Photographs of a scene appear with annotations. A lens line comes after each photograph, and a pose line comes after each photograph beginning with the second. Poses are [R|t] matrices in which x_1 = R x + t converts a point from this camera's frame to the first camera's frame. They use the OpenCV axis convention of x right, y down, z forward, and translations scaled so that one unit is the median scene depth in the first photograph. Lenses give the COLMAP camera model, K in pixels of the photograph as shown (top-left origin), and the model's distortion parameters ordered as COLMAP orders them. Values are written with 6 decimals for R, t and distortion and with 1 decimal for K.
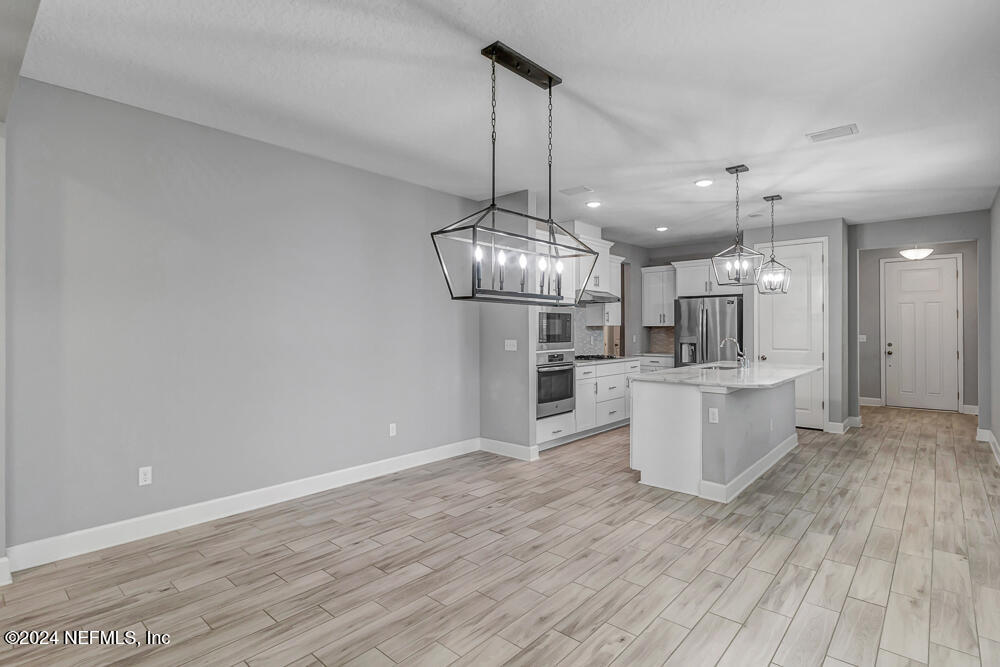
lens RADIAL K [[493.5, 0, 503.6], [0, 493.5, 329.0], [0, 0, 1]] dist [-0.006924, -0.000726]
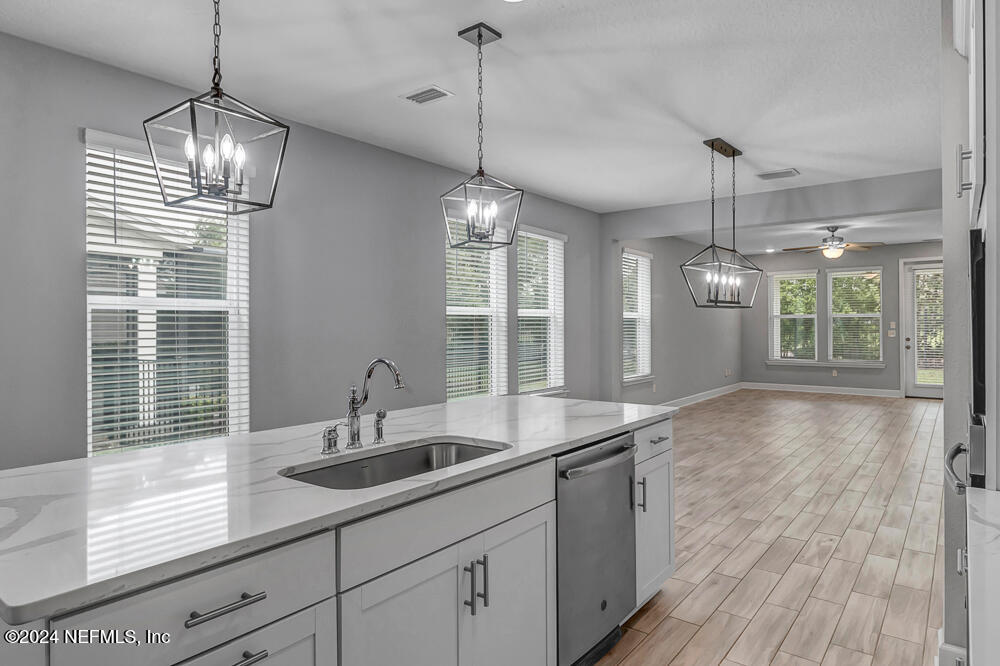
lens RADIAL K [[626.8, 0, 505.3], [0, 626.8, 332.7], [0, 0, 1]] dist [0.031233, -0.000780]
pose [[-0.997624, 0.005853, -0.068646, 0.575108], [0.005200, 0.999940, 0.009683, -0.003306], [0.068698, 0.009303, -0.997594, 1.966060]]
